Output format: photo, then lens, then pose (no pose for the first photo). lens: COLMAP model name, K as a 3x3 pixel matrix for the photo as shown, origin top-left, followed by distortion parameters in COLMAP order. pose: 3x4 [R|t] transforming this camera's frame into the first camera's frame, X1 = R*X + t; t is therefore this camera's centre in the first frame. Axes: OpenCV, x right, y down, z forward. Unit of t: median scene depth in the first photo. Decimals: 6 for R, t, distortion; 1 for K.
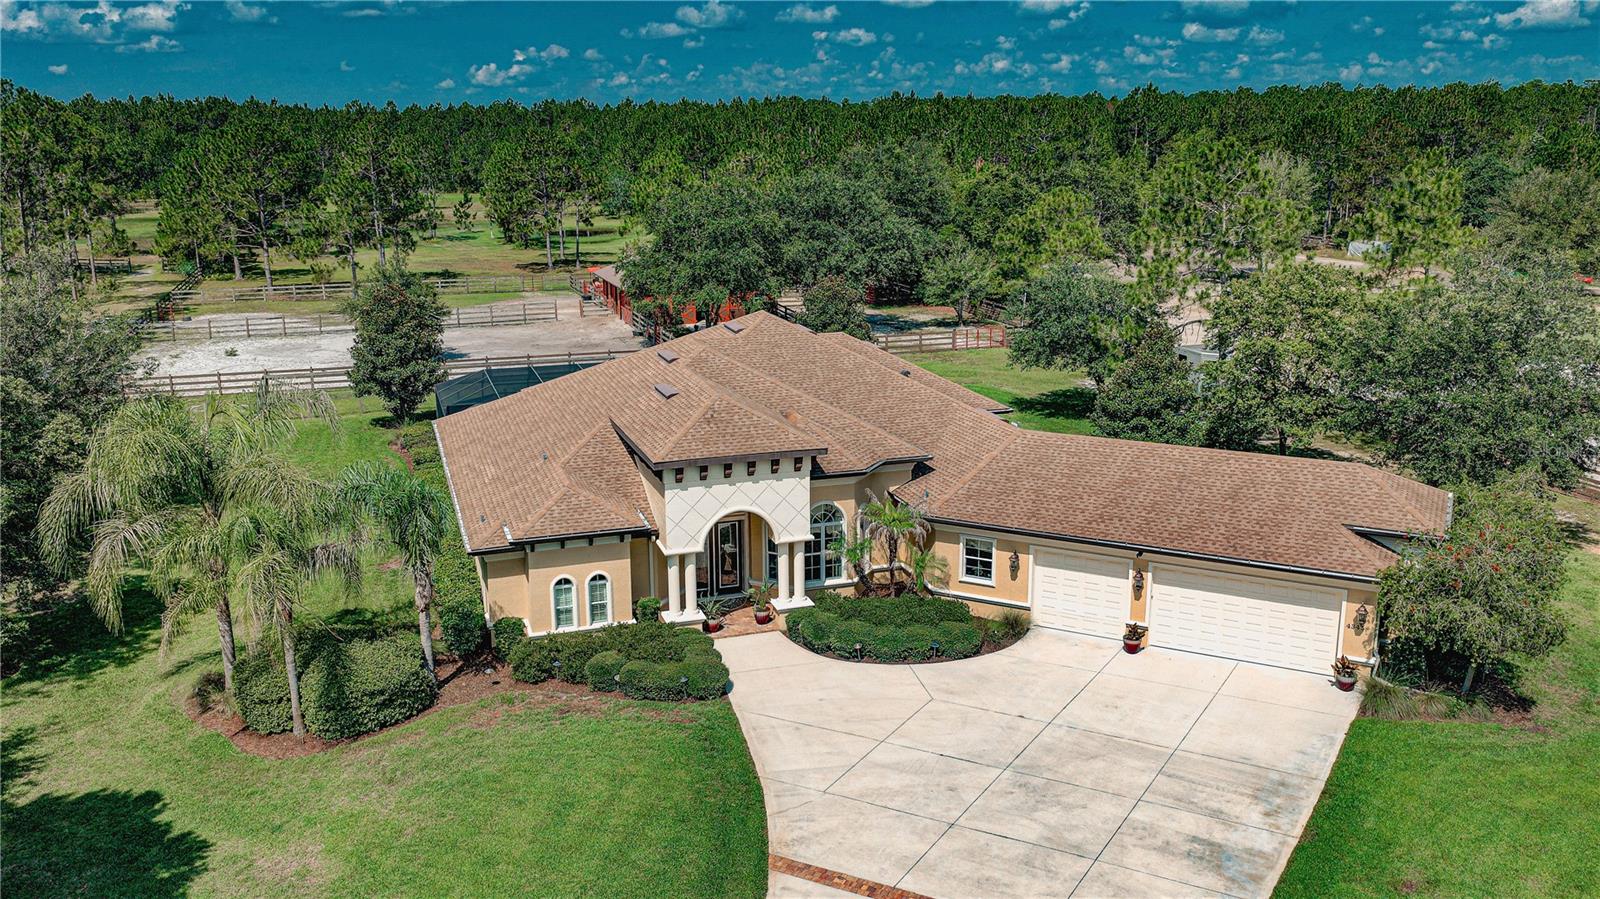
lens RADIAL K [[1311.7, 0, 801.2], [0, 1311.7, 443.8], [0, 0, 1]] dist [0.042386, -0.065555]
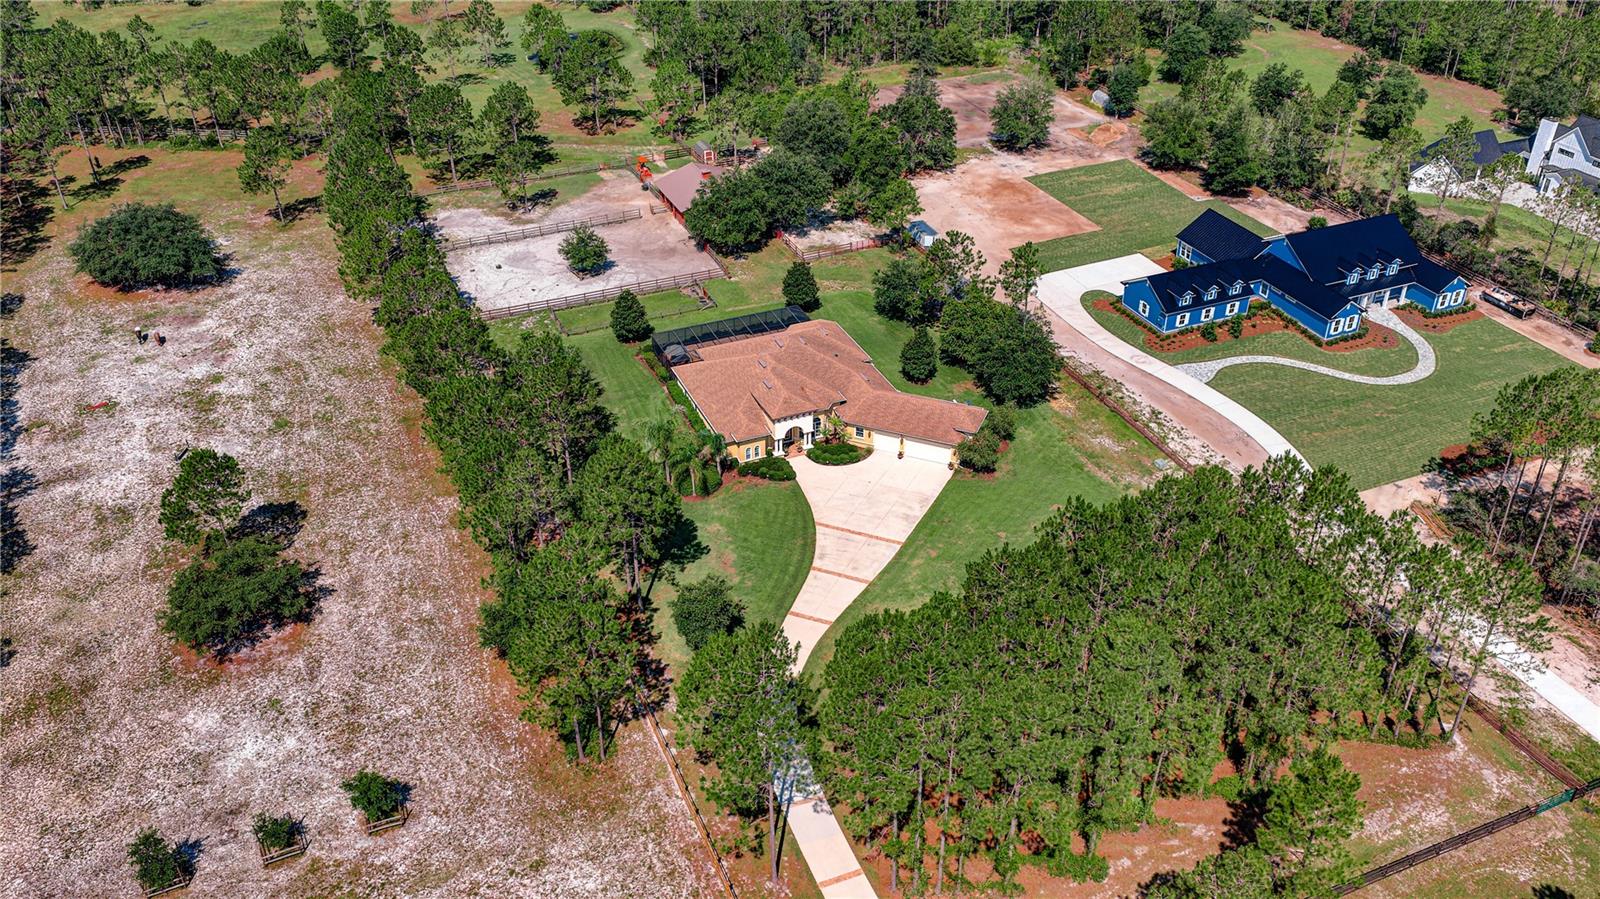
lens RADIAL K [[1309.7, 0, 800.5], [0, 1309.7, 443.0], [0, 0, 1]] dist [0.083040, -0.170539]
pose [[0.996422, -0.044113, 0.072095, -0.291515], [0.018230, 0.945088, 0.326308, -1.083472], [-0.082531, -0.323826, 0.942510, -2.427514]]
